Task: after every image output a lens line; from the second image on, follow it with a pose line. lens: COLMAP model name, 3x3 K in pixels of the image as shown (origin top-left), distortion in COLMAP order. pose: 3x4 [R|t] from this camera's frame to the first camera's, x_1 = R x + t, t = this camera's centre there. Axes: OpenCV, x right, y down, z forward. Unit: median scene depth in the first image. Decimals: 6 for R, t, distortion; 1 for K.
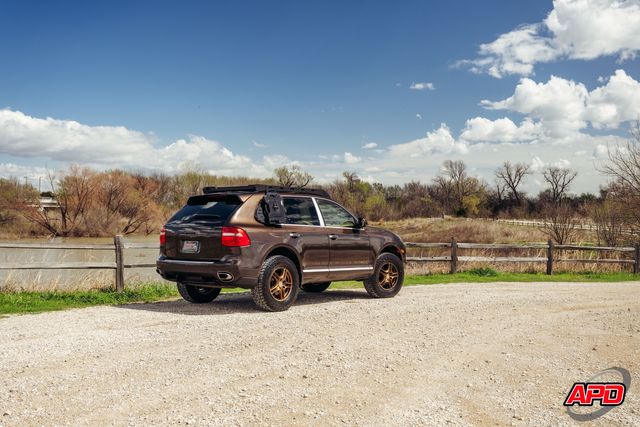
lens RADIAL K [[698.8, 0, 319.8], [0, 698.8, 232.0], [0, 0, 1]] dist [-0.007157, 0.007468]
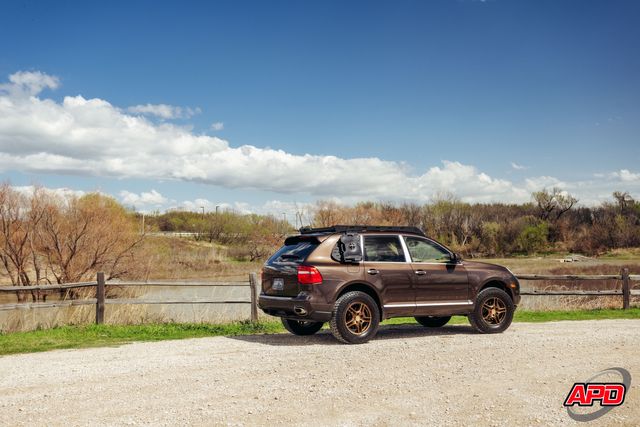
lens RADIAL K [[743.4, 0, 317.3], [0, 743.4, 216.0], [0, 0, 1]] dist [-0.003645, -0.004410]
pose [[0.931579, -0.041007, -0.361219, 0.247348], [0.018233, 0.997638, -0.066232, -0.005823], [0.363081, 0.055114, 0.930126, -0.069851]]
